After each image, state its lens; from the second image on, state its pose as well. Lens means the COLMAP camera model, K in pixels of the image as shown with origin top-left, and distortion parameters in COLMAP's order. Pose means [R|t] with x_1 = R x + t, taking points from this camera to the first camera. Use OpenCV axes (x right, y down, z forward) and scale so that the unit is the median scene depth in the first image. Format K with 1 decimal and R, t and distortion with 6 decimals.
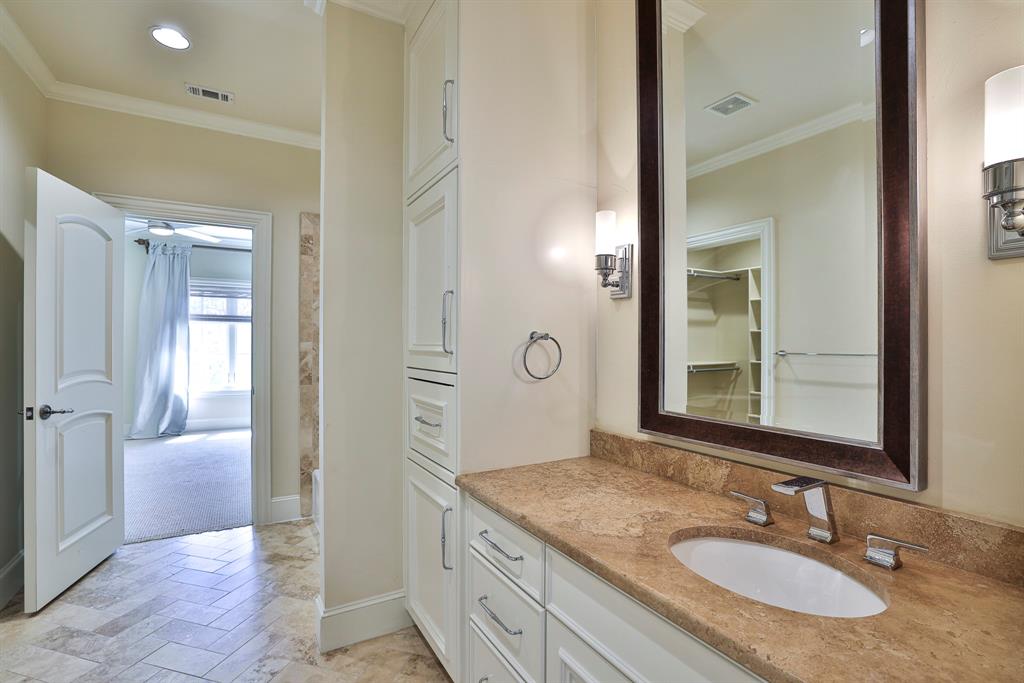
lens RADIAL K [[471.2, 0, 506.6], [0, 471.2, 344.0], [0, 0, 1]] dist [-0.049401, 0.018453]
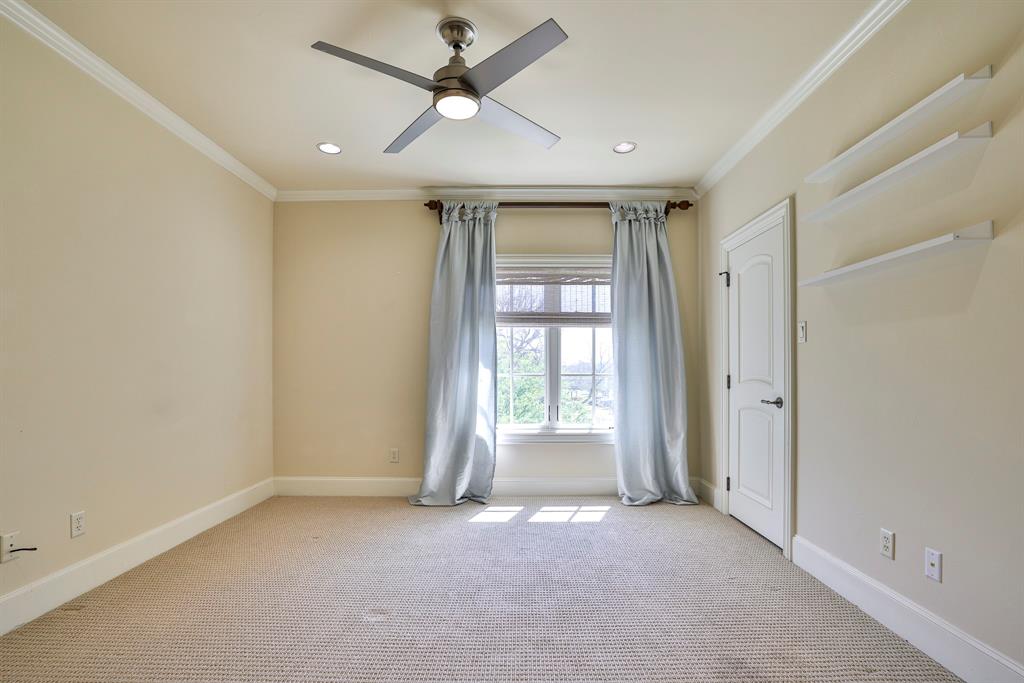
lens RADIAL K [[471.2, 0, 506.6], [0, 471.2, 344.0], [0, 0, 1]] dist [-0.049401, 0.018453]
pose [[0.844347, 0.011087, -0.535681, -0.334499], [0.002018, 0.999713, 0.023873, -0.037935], [0.535792, -0.021239, 0.844083, 0.471967]]
